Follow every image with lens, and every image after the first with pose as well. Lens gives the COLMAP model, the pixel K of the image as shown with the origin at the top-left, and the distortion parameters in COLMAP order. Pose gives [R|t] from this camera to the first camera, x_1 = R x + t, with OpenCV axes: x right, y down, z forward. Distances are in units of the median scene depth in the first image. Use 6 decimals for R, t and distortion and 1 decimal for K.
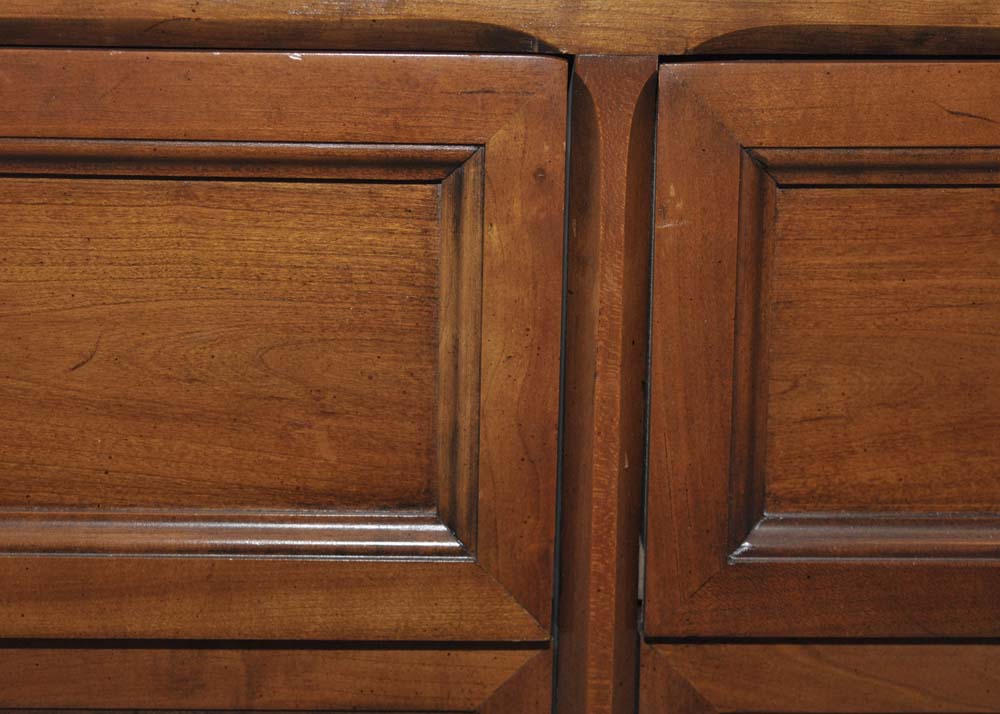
lens RADIAL K [[2160.2, 0, 498.7], [0, 2160.2, 354.2], [0, 0, 1]] dist [0.035246, 0.000000]
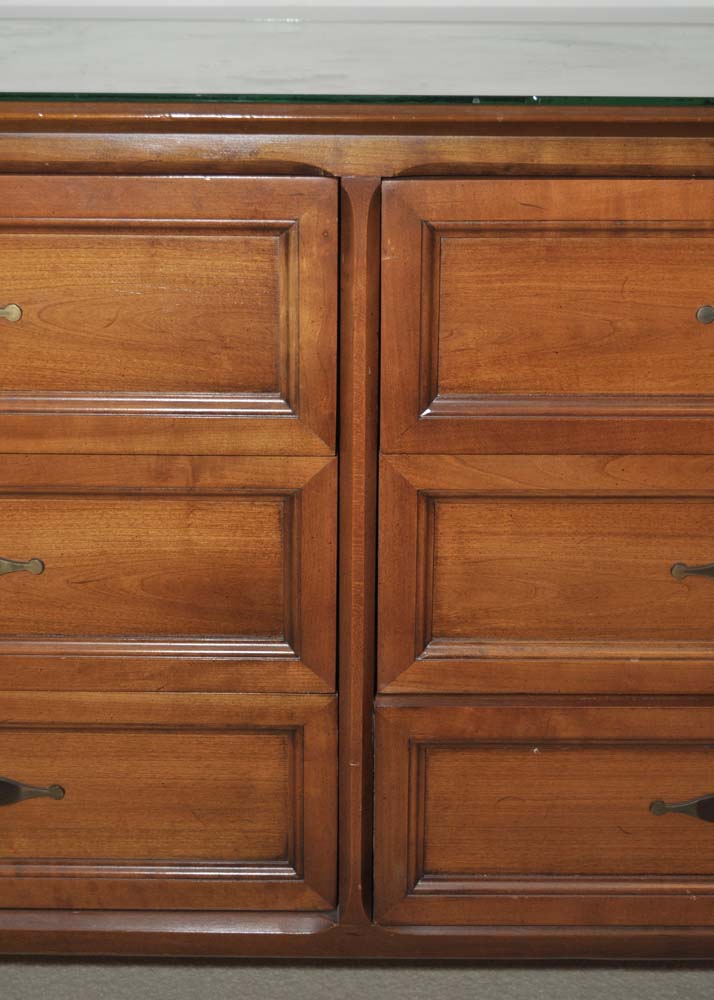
lens RADIAL K [[1535.1, 0, 359.3], [0, 1535.1, 501.0], [0, 0, 1]] dist [-0.027072, 0.000000]
pose [[0.999510, 0.002242, -0.031220, 0.096003], [0.002868, 0.986672, 0.162697, -0.067980], [0.031169, -0.162707, 0.986182, -0.487505]]
